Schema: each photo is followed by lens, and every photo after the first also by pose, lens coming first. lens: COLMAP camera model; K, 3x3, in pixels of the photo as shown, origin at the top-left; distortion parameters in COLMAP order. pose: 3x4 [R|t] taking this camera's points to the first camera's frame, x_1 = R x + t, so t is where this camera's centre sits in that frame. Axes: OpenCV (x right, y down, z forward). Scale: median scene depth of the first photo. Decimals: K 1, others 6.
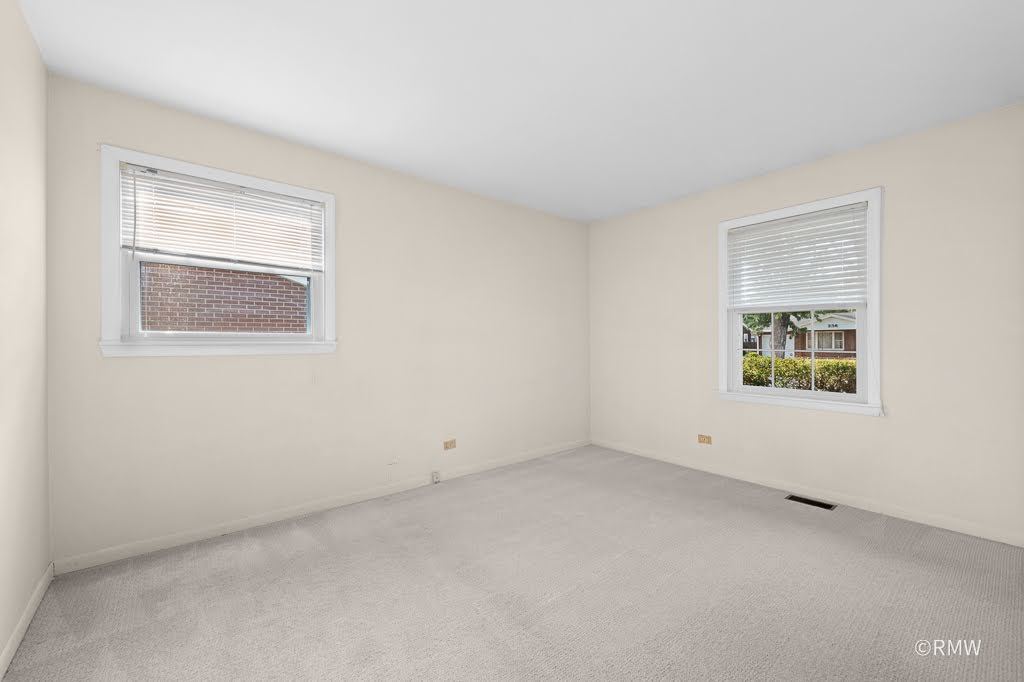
lens RADIAL K [[409.5, 0, 509.9], [0, 409.5, 343.8], [0, 0, 1]] dist [0.003264, -0.000004]
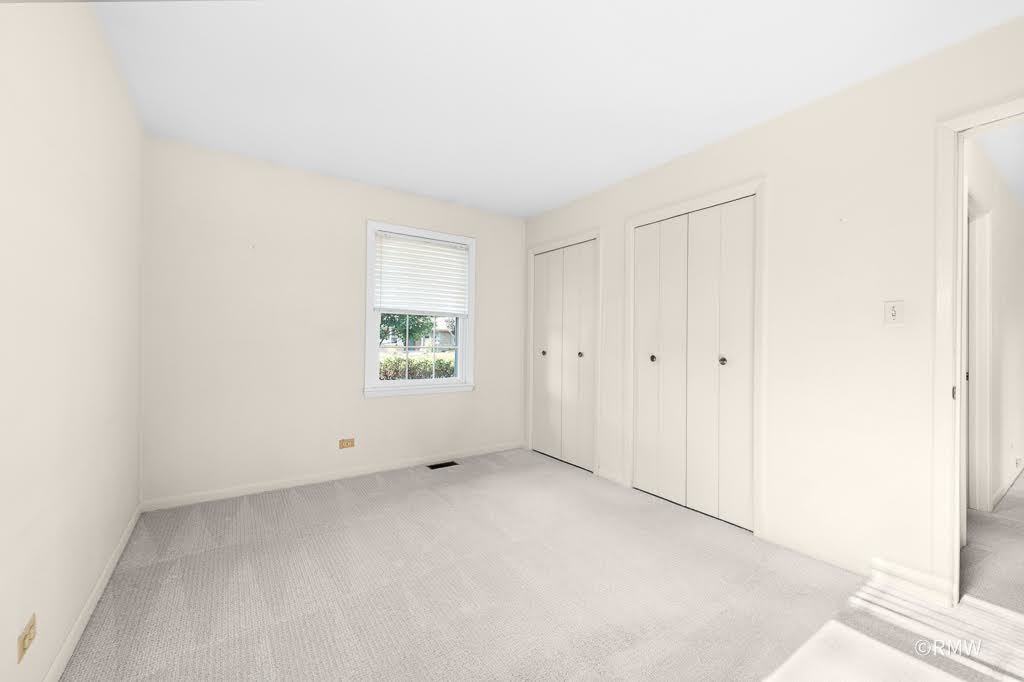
lens RADIAL K [[409.5, 0, 509.9], [0, 409.5, 343.8], [0, 0, 1]] dist [0.003264, -0.000004]
pose [[0.076932, 0.002899, 0.997032, -0.498668], [-0.007412, 0.999970, -0.002336, 0.004647], [-0.997009, -0.007210, 0.076951, 0.640180]]
